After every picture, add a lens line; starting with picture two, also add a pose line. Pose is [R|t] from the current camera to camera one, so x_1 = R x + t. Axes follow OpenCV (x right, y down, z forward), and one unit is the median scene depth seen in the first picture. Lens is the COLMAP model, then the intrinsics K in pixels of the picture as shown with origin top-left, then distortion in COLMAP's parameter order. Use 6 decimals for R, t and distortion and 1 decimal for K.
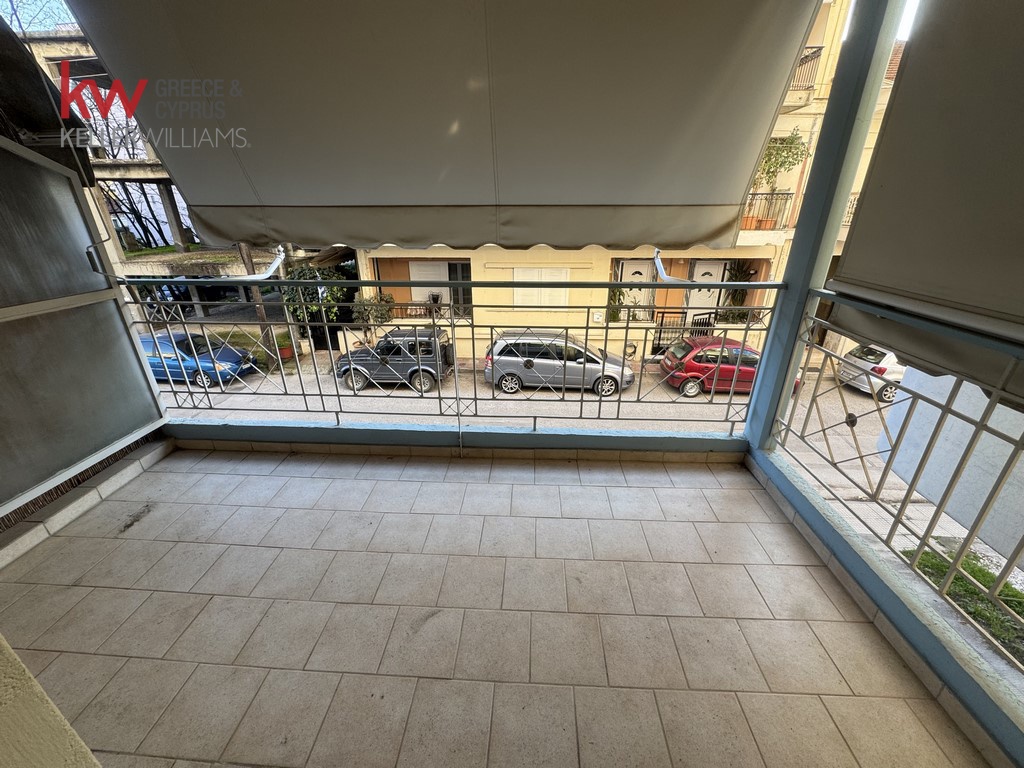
lens RADIAL K [[408.2, 0, 510.9], [0, 408.2, 382.5], [0, 0, 1]] dist [-0.002124, 0.000469]
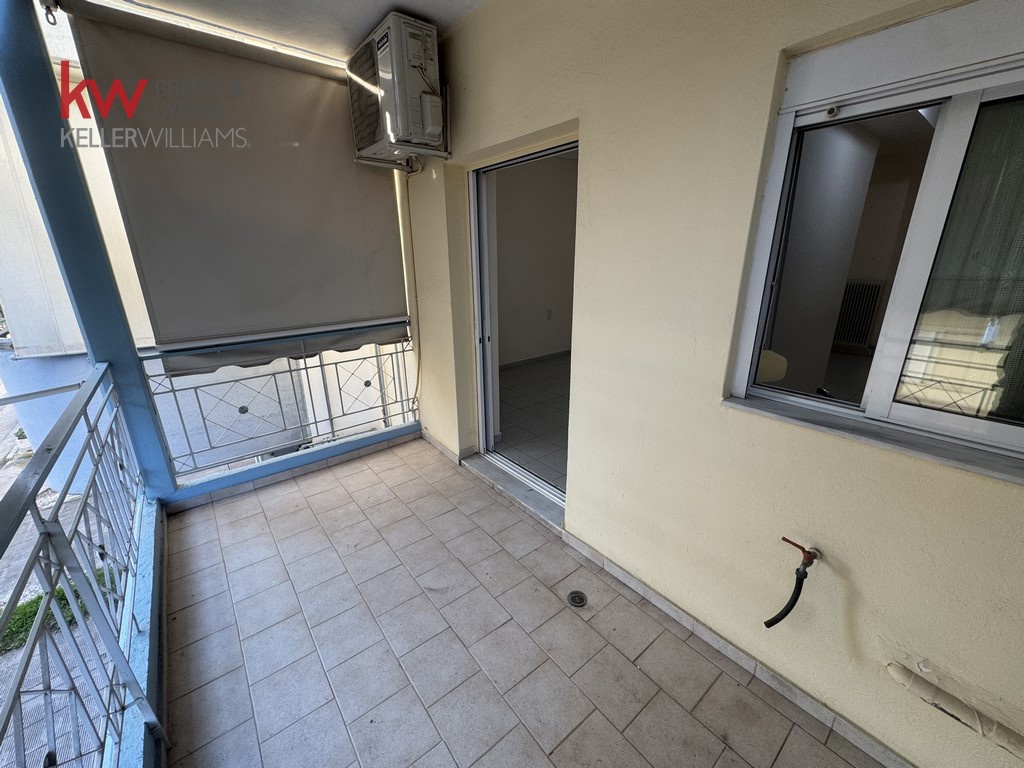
lens RADIAL K [[408.2, 0, 510.9], [0, 408.2, 382.5], [0, 0, 1]] dist [-0.002124, 0.000469]
pose [[-0.670759, -0.212348, 0.710627, -0.711933], [0.306378, 0.793236, 0.526222, -0.359178], [-0.675437, 0.570688, -0.467011, 0.642872]]
